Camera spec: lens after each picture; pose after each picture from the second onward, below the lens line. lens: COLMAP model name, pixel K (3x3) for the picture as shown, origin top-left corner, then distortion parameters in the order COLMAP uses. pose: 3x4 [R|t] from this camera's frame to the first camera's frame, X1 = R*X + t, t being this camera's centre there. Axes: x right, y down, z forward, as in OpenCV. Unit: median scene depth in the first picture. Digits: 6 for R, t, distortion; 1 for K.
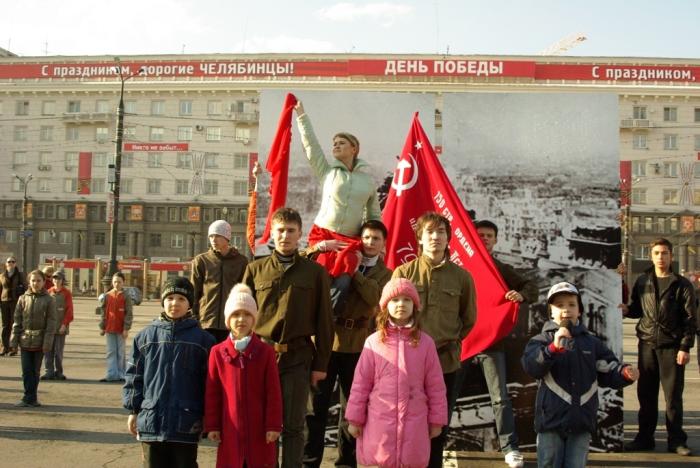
lens RADIAL K [[887.4, 0, 350.1], [0, 887.4, 236.5], [0, 0, 1]] dist [-0.129952, 0.000000]
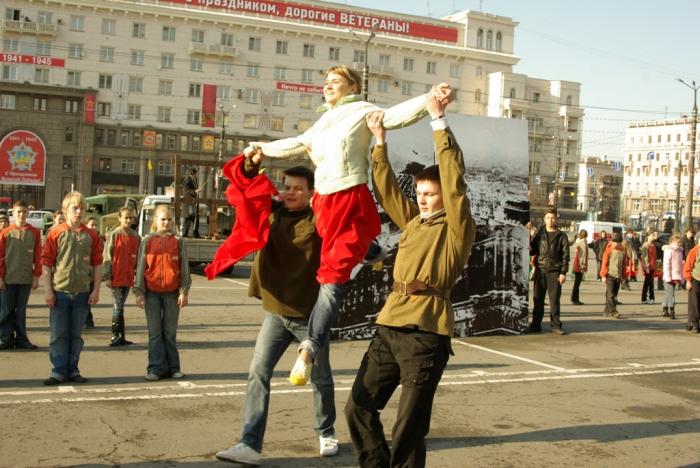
lens RADIAL K [[887.4, 0, 354.0], [0, 887.4, 231.4], [0, 0, 1]] dist [-0.129952, 0.000000]
pose [[0.869248, 0.005416, 0.494347, -0.689177], [-0.052450, 0.995307, 0.081321, -0.061297], [-0.491587, -0.096617, 0.865452, -0.255300]]
